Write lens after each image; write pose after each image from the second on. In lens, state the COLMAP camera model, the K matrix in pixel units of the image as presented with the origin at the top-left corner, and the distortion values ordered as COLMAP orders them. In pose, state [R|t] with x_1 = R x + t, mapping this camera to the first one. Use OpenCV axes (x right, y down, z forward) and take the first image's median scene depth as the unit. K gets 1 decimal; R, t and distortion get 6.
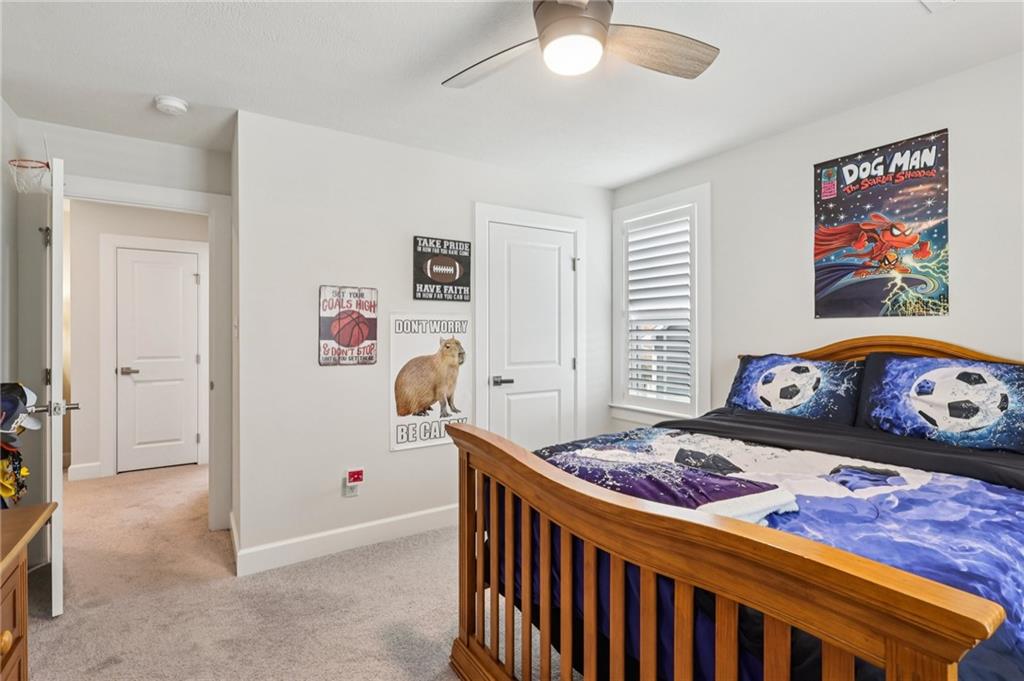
lens RADIAL K [[473.7, 0, 513.5], [0, 473.7, 337.8], [0, 0, 1]] dist [0.002376, 0.000521]
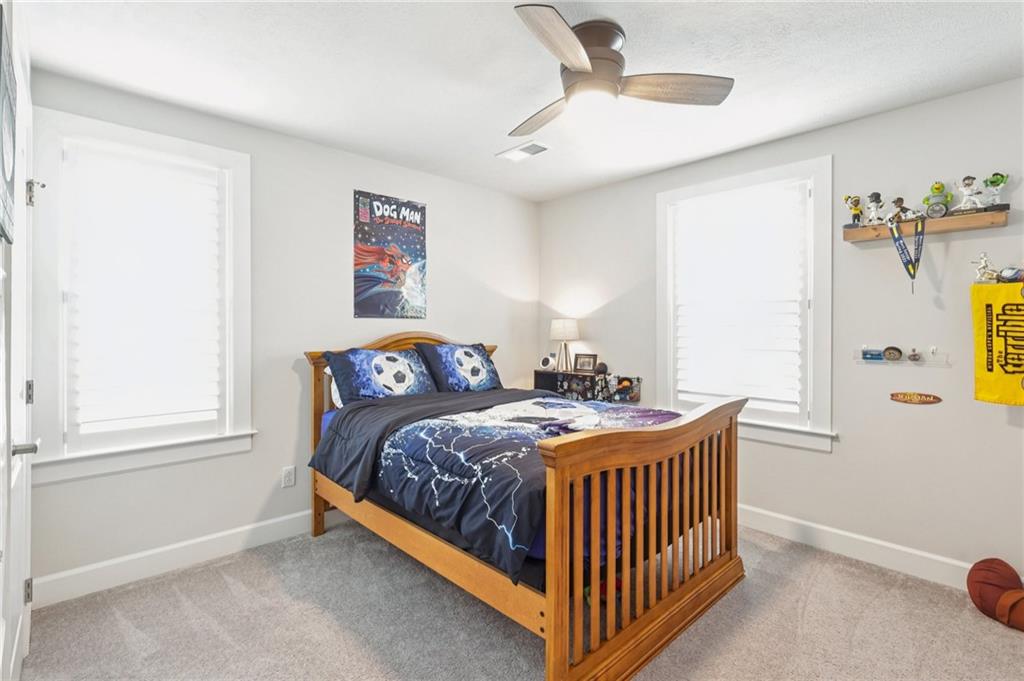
lens RADIAL K [[473.7, 0, 506.4], [0, 473.7, 330.5], [0, 0, 1]] dist [0.002376, 0.000521]
pose [[-0.149448, 0.000421, 0.988770, -0.655098], [0.013467, 0.999908, 0.001610, -0.005165], [-0.988678, 0.013556, -0.149440, 0.862921]]
